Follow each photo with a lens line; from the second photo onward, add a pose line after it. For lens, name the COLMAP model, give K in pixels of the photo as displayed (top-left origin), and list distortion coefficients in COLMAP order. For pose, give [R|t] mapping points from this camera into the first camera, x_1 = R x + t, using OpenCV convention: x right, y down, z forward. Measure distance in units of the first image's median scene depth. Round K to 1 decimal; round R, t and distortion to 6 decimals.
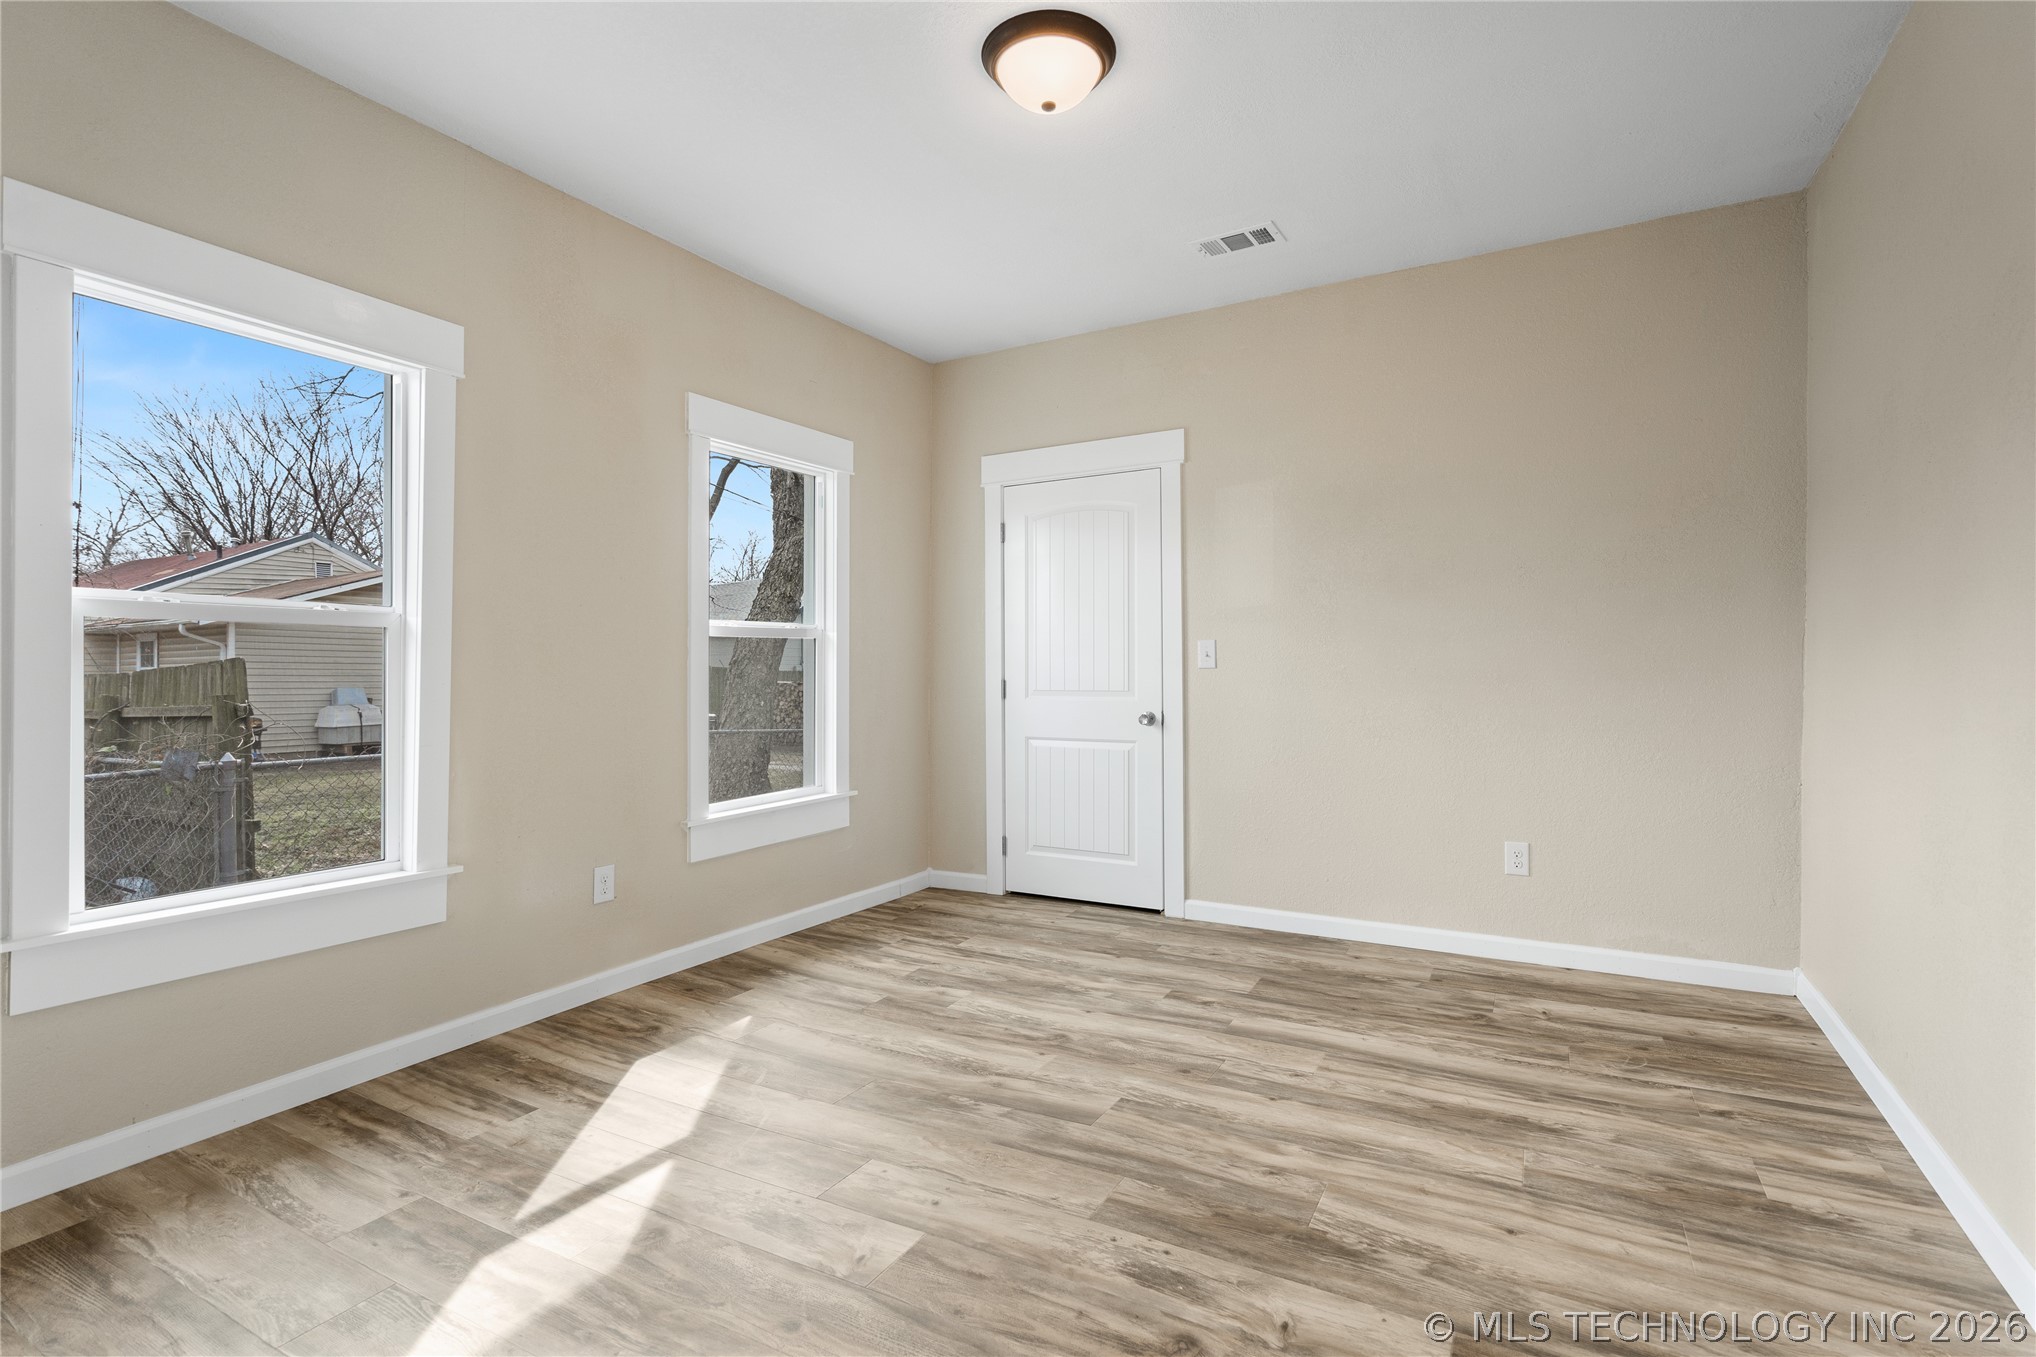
lens RADIAL K [[951.9, 0, 1015.5], [0, 951.9, 659.8], [0, 0, 1]] dist [0.000849, 0.000728]
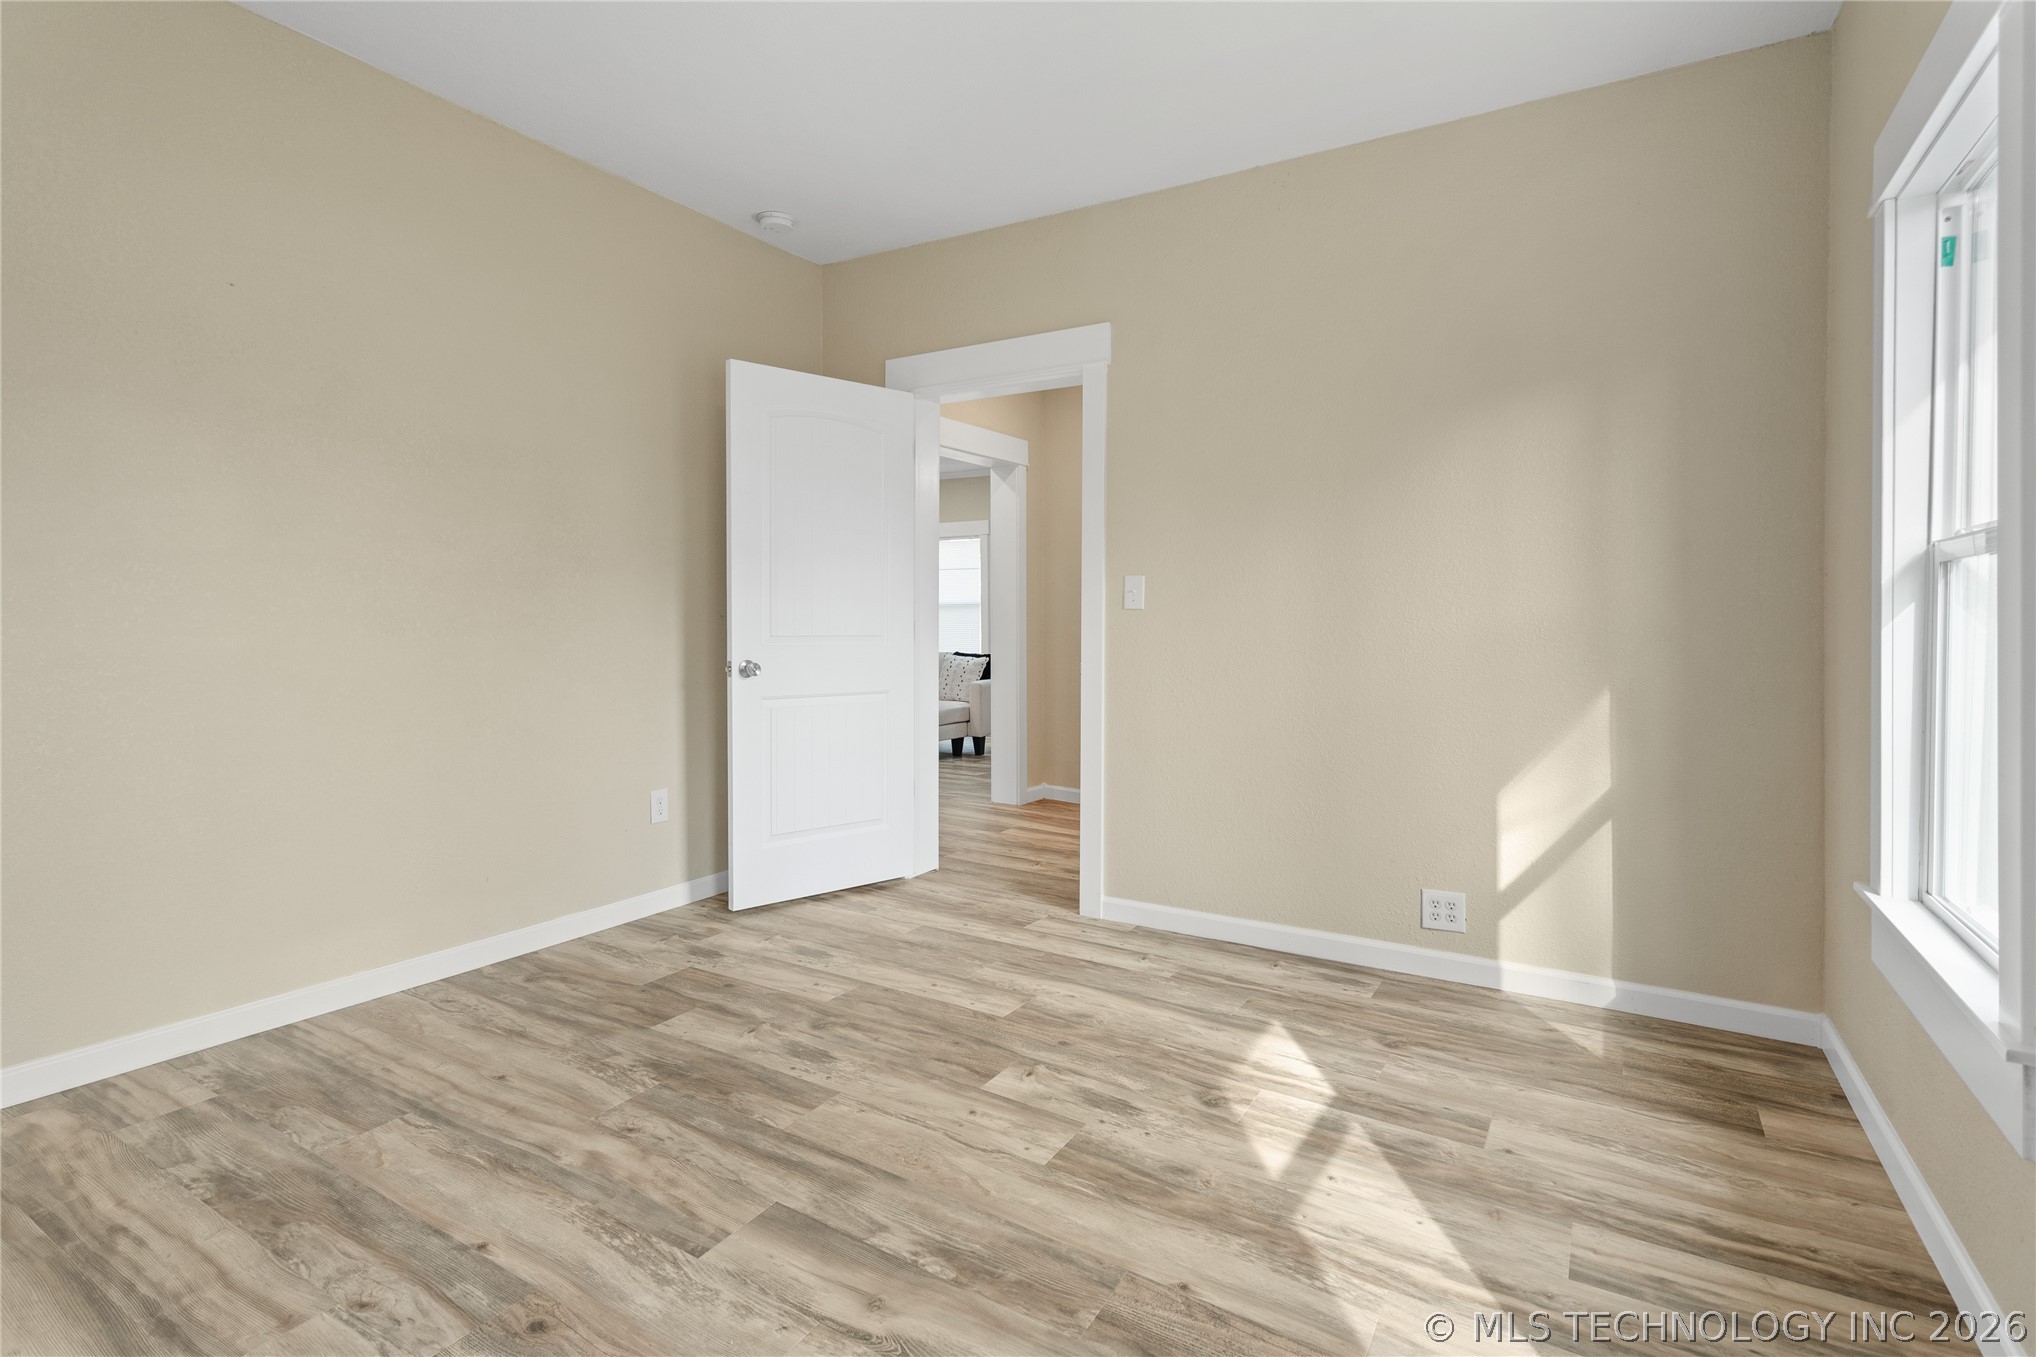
lens RADIAL K [[951.9, 0, 1015.5], [0, 951.9, 659.8], [0, 0, 1]] dist [0.000849, 0.000728]
pose [[-0.999627, -0.005206, 0.026815, -0.153222], [-0.004340, 0.999470, 0.032263, 0.021274], [-0.026969, 0.032135, -0.999120, 1.985188]]
